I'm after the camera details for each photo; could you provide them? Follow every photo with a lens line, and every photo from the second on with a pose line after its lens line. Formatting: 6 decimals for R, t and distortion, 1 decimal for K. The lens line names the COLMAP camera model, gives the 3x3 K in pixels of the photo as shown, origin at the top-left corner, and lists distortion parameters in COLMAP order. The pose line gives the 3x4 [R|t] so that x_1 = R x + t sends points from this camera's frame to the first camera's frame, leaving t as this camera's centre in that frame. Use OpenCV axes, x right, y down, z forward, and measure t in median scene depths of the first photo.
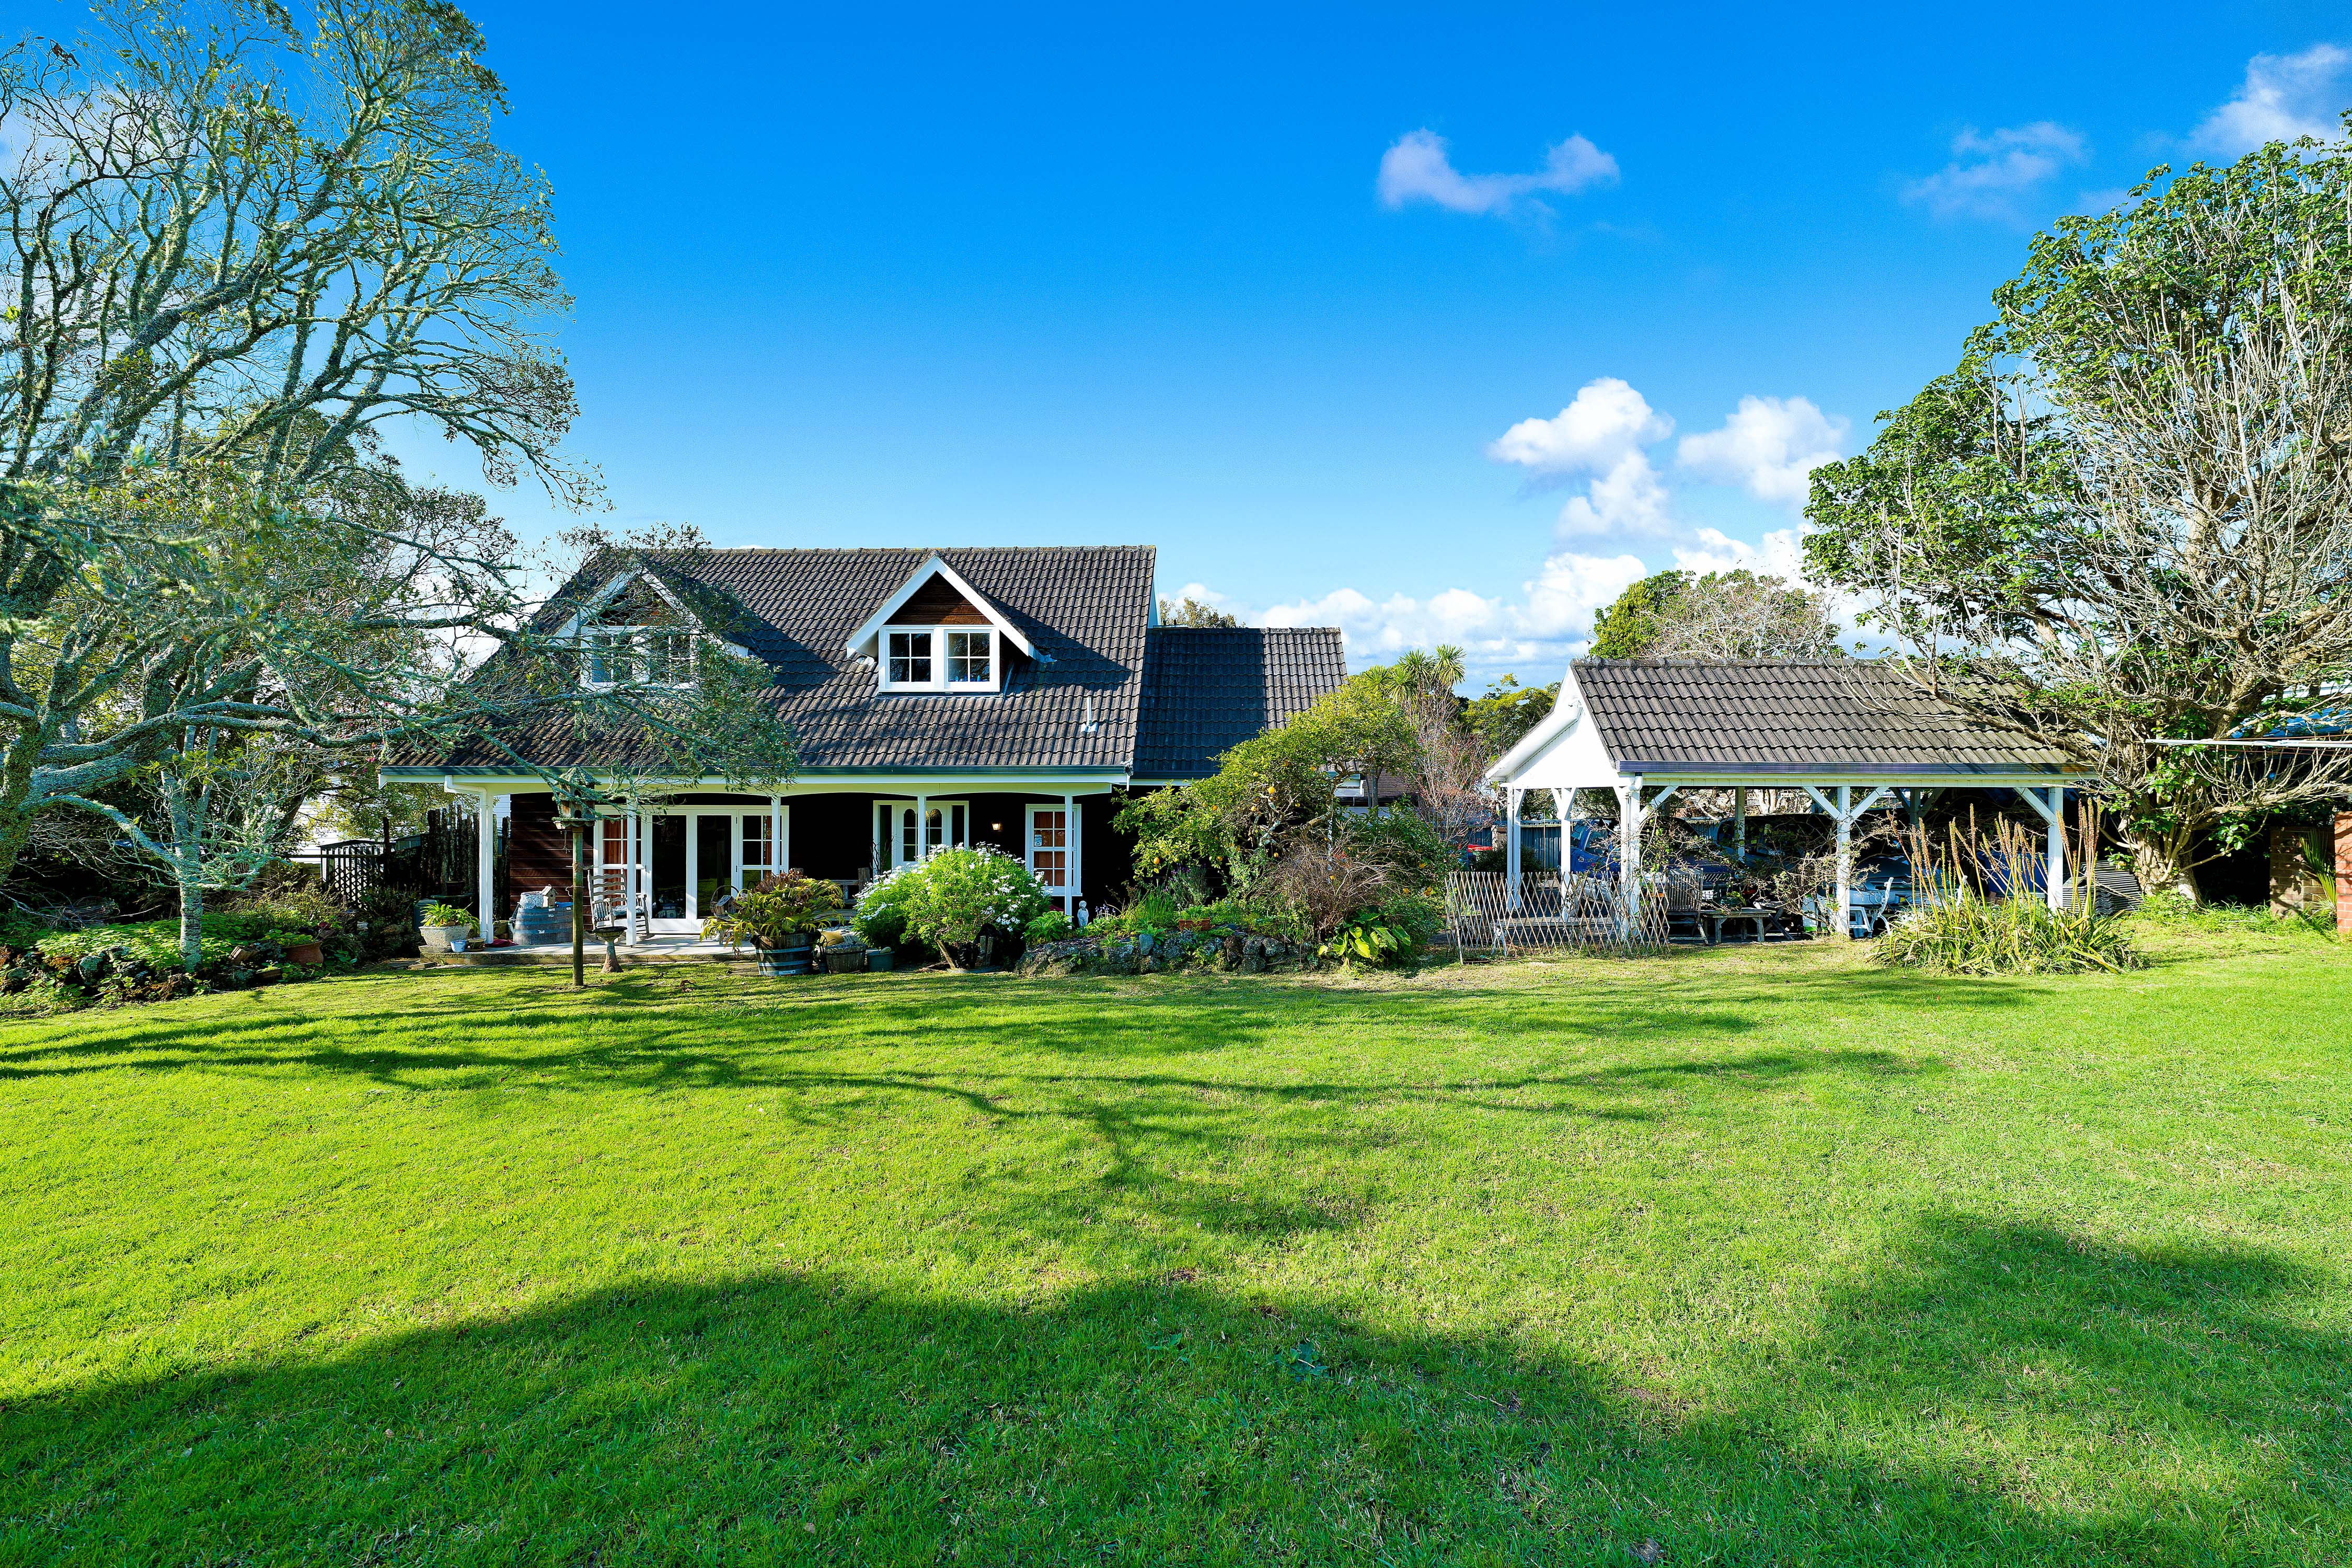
lens RADIAL K [[975.6, 0, 1233.4], [0, 975.6, 814.3], [0, 0, 1]] dist [0.003115, -0.000414]
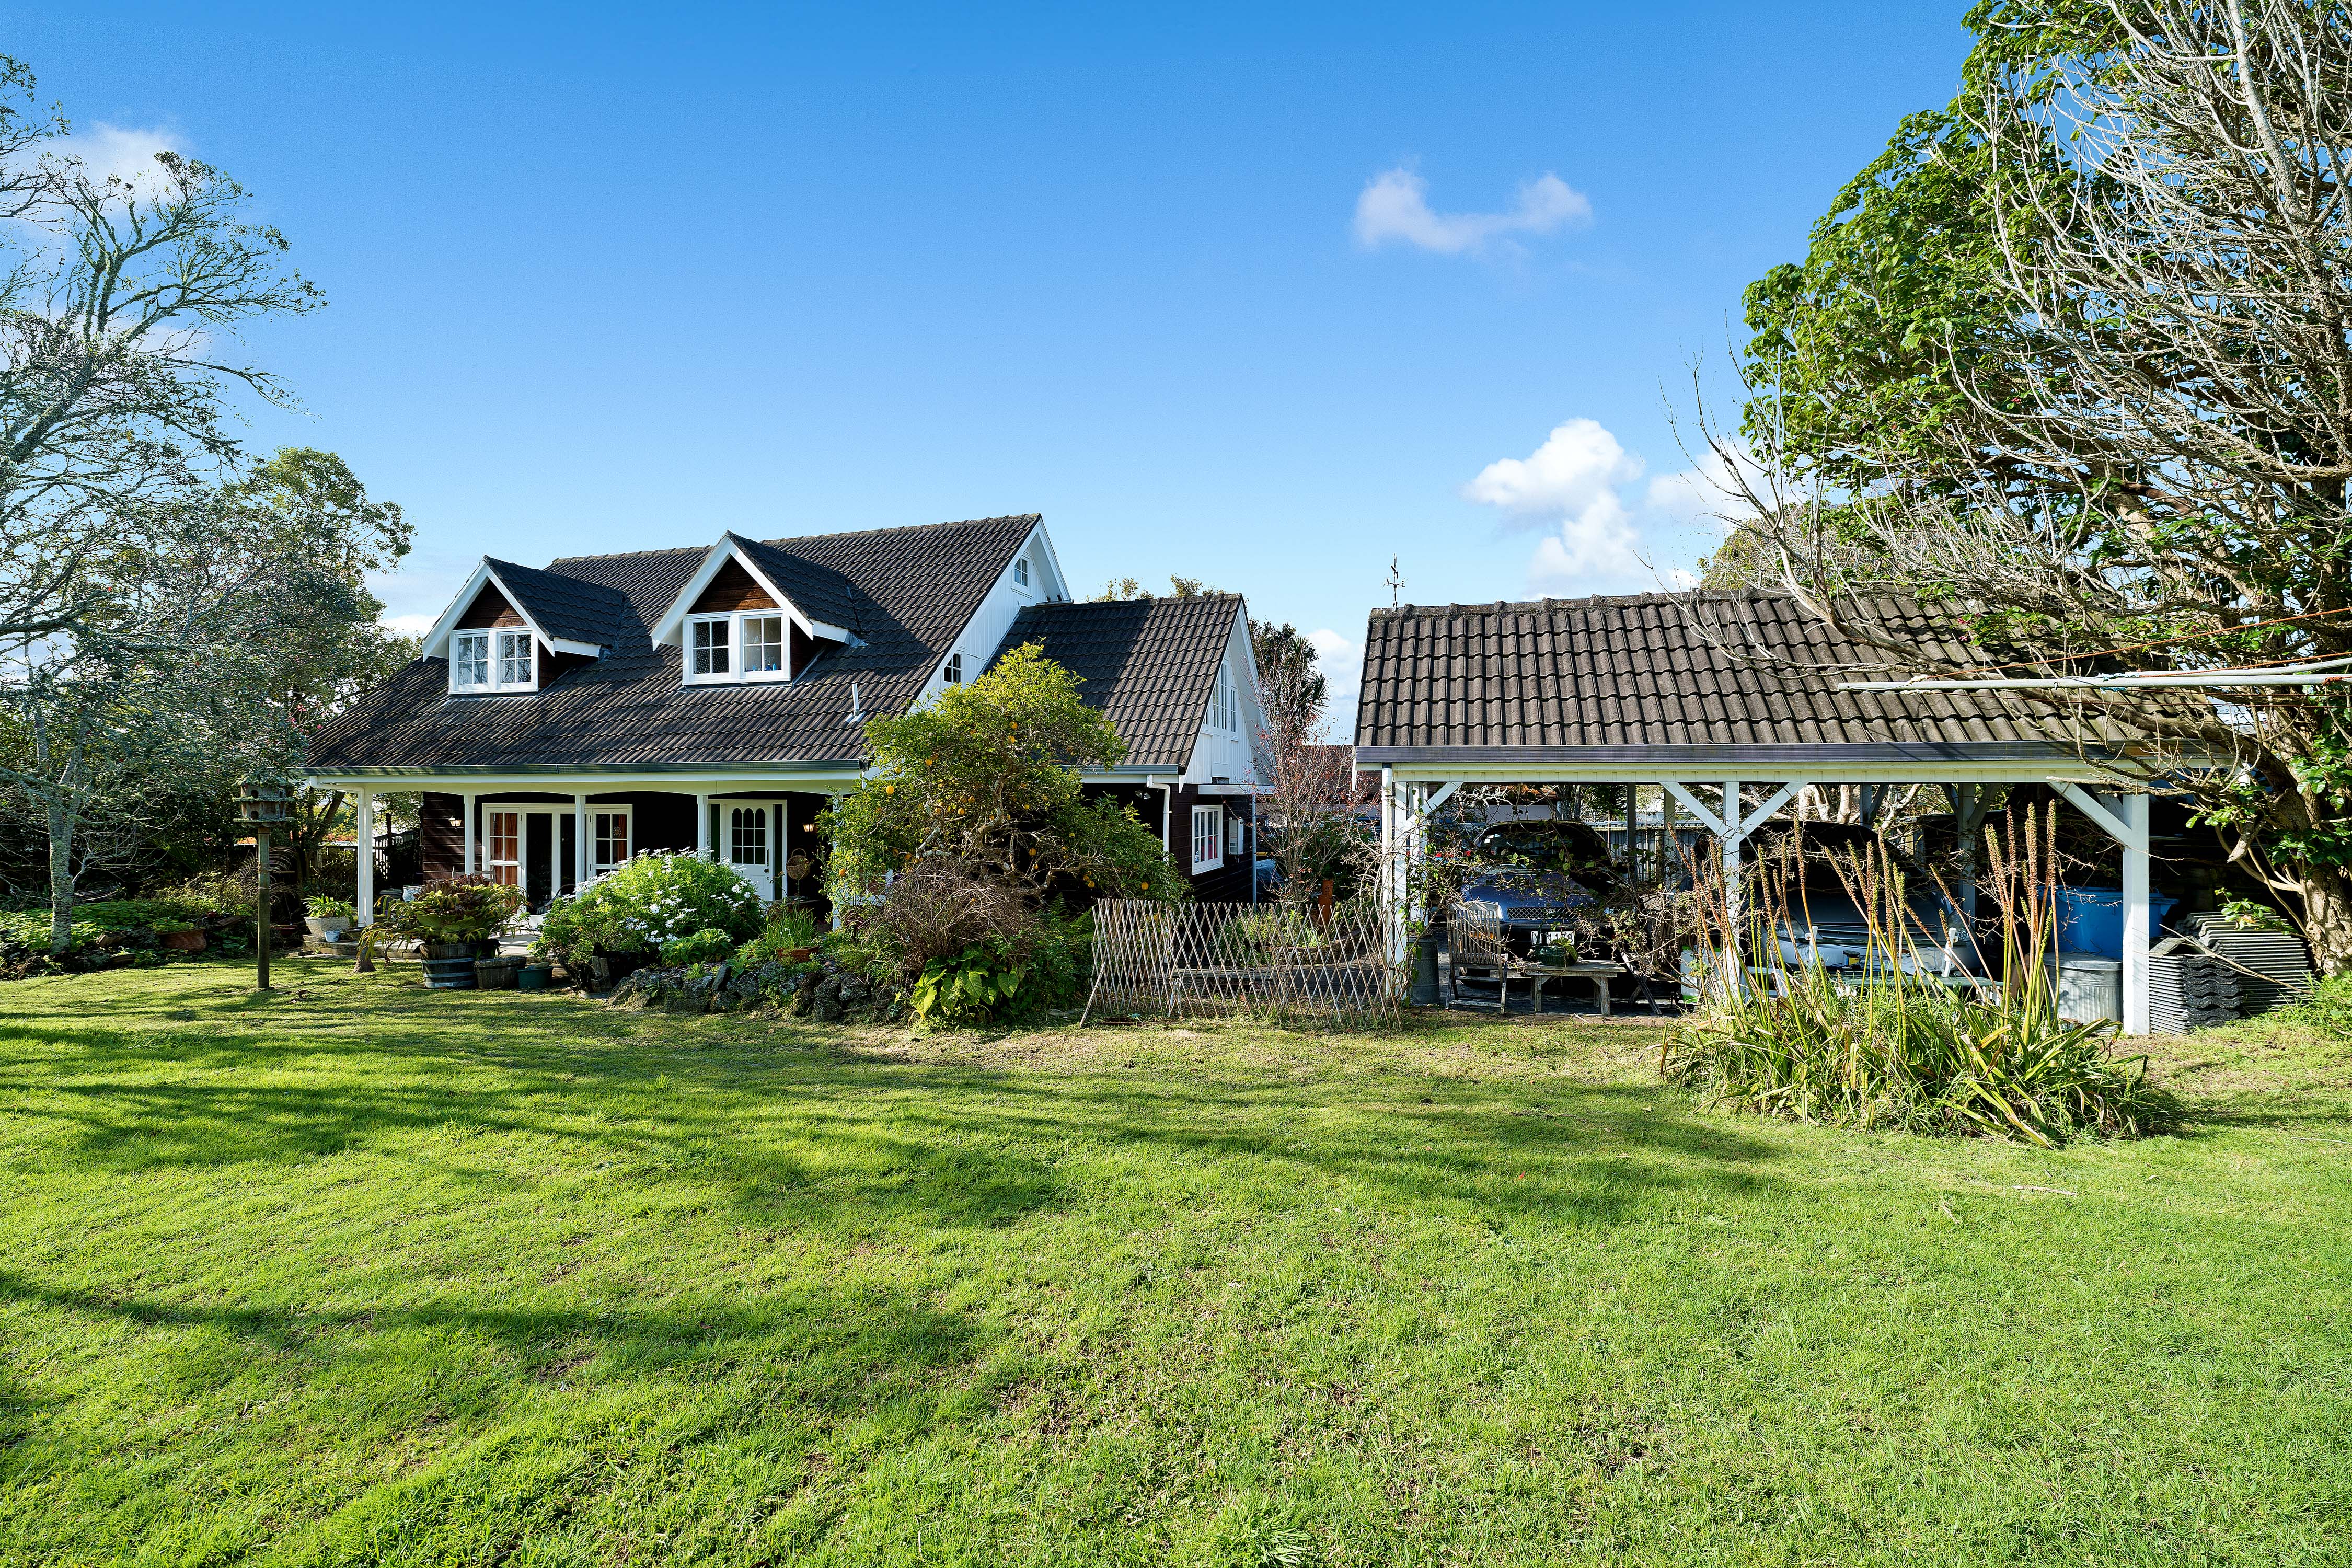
lens RADIAL K [[975.6, 0, 1182.8], [0, 975.6, 805.4], [0, 0, 1]] dist [0.003115, -0.000414]
pose [[0.957229, 0.002999, -0.289317, 0.439191], [-0.003129, 0.999995, 0.000014, -0.011516], [0.289315, 0.000892, 0.957233, 0.269151]]
